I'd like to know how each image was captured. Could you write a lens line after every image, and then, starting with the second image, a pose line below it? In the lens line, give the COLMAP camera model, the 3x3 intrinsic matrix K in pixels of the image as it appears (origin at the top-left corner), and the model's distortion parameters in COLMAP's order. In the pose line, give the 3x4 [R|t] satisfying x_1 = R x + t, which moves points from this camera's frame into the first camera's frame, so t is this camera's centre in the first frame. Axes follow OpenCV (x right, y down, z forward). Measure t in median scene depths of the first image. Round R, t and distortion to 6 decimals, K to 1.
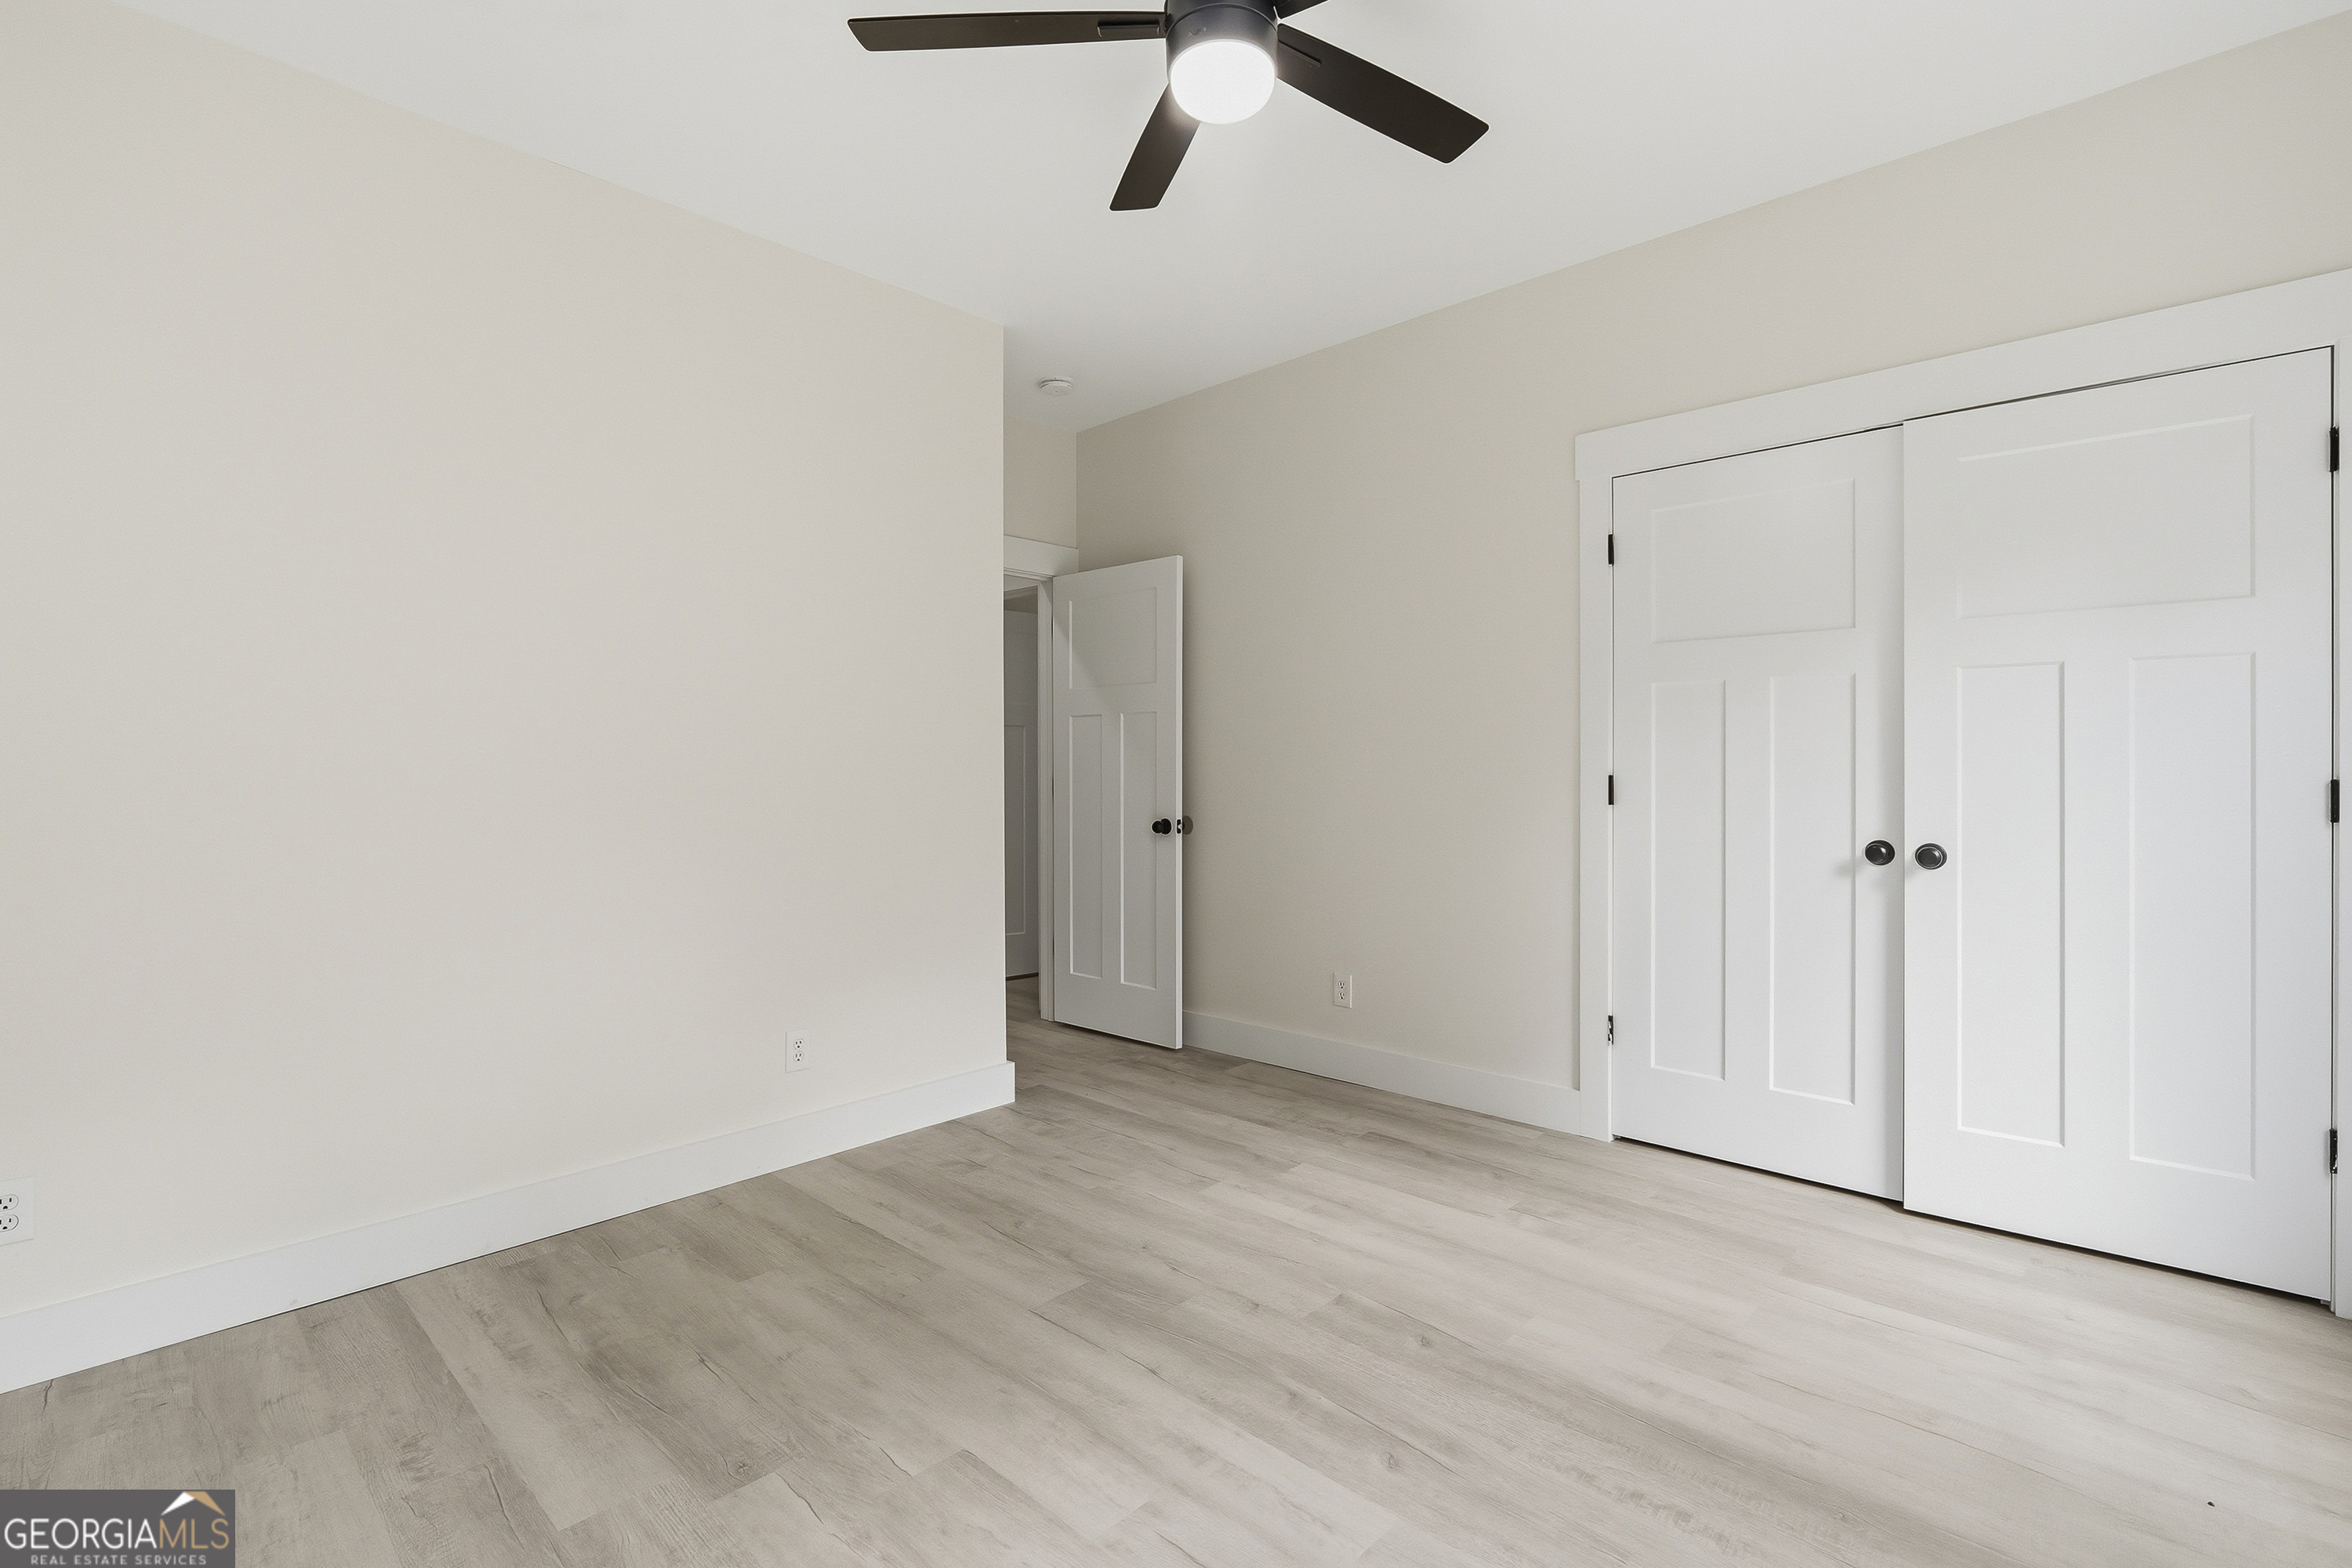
lens RADIAL K [[1064.1, 0, 1171.2], [0, 1064.1, 770.2], [0, 0, 1]] dist [-0.010341, 0.002151]
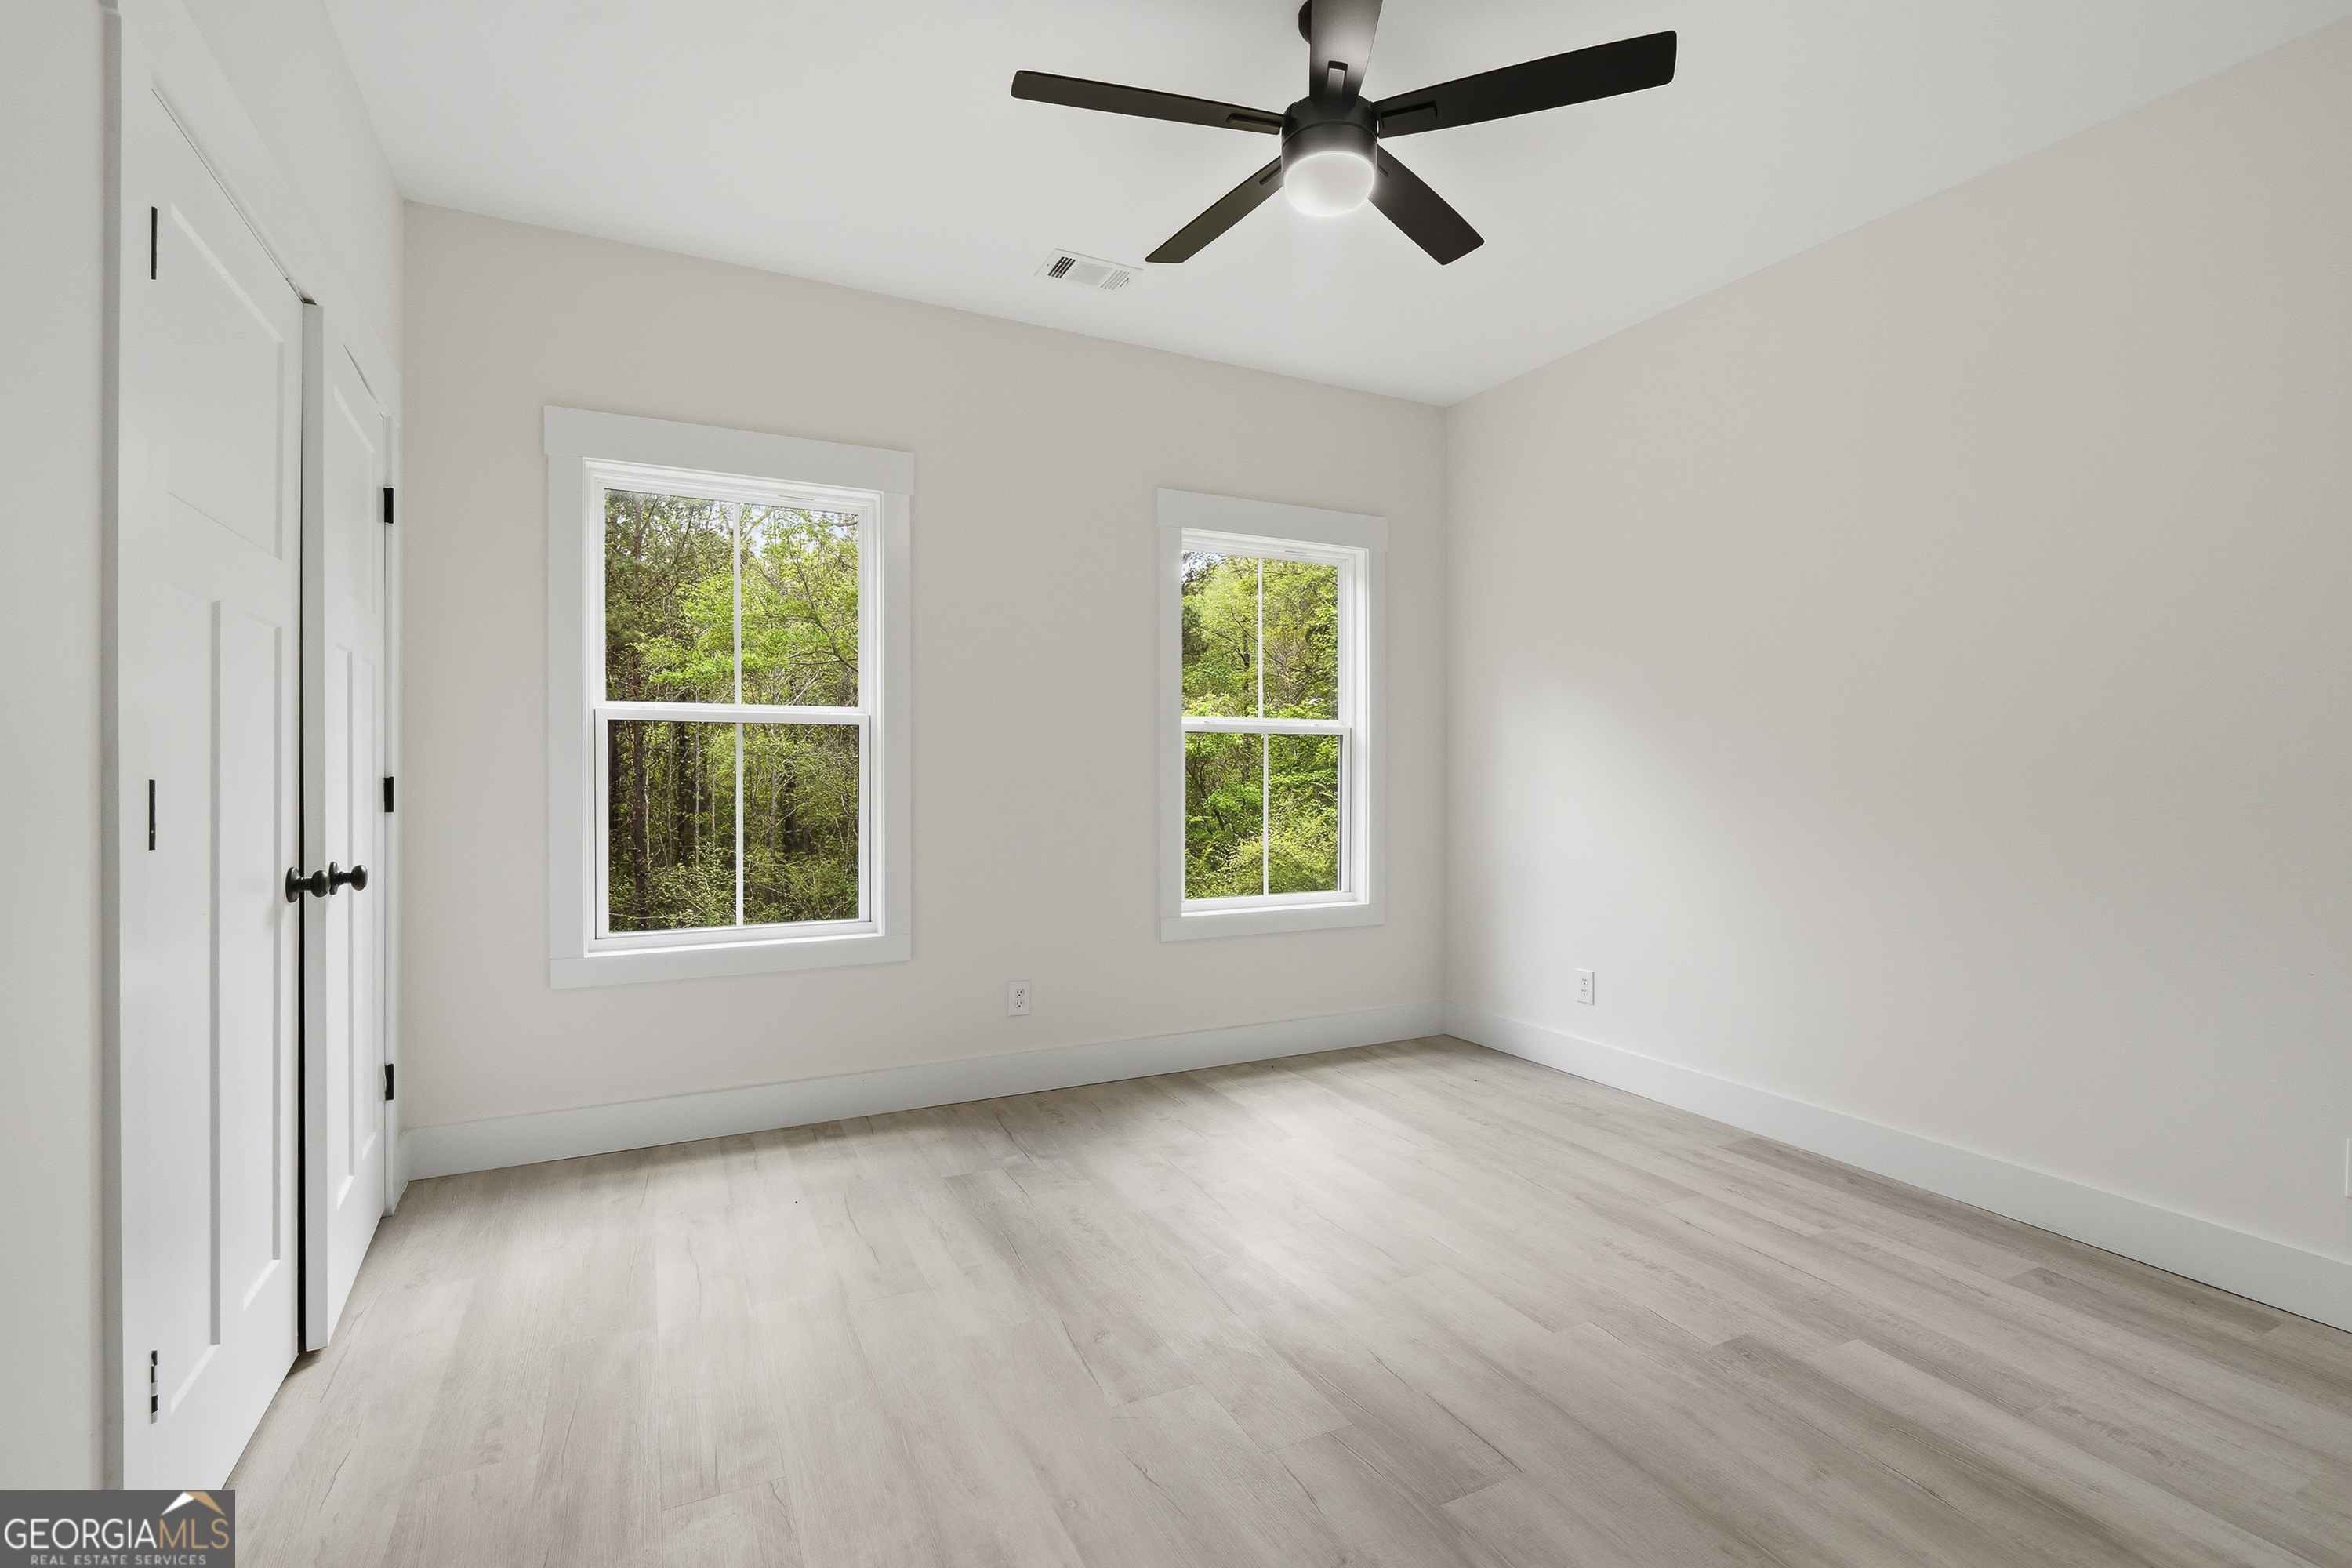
lens RADIAL K [[1064.1, 0, 1171.2], [0, 1064.1, 770.2], [0, 0, 1]] dist [-0.010341, 0.002151]
pose [[-0.939972, 0.000333, 0.341252, -0.183118], [0.003948, 0.999943, 0.009896, -0.008065], [-0.341229, 0.010649, -0.939920, 2.097121]]
